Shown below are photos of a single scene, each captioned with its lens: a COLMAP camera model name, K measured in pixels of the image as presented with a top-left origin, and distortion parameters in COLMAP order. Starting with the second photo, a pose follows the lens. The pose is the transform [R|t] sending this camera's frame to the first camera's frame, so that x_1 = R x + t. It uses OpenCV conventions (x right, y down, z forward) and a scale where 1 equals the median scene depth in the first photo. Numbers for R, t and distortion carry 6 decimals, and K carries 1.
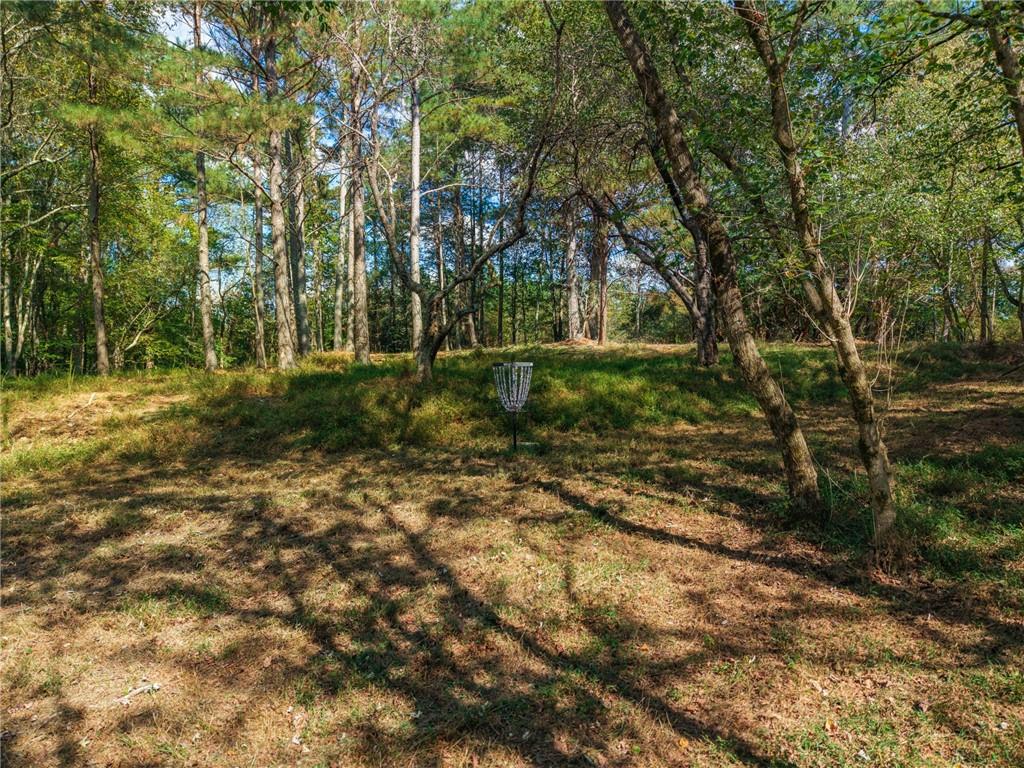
lens RADIAL K [[687.6, 0, 515.0], [0, 687.6, 384.1], [0, 0, 1]] dist [0.027958, -0.029415]
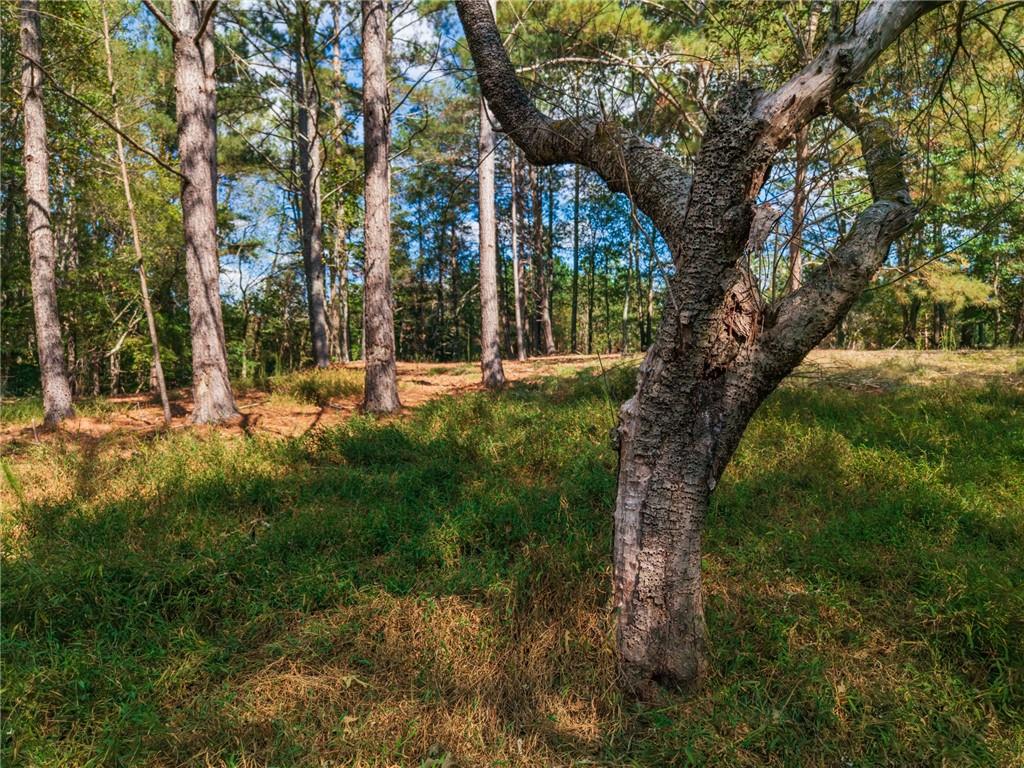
lens RADIAL K [[687.6, 0, 509.9], [0, 687.6, 384.3], [0, 0, 1]] dist [0.027958, -0.029415]
pose [[0.997321, 0.003163, -0.073075, -0.053814], [-0.003100, 0.999995, 0.000986, -0.022691], [0.073077, -0.000757, 0.997326, 0.285905]]
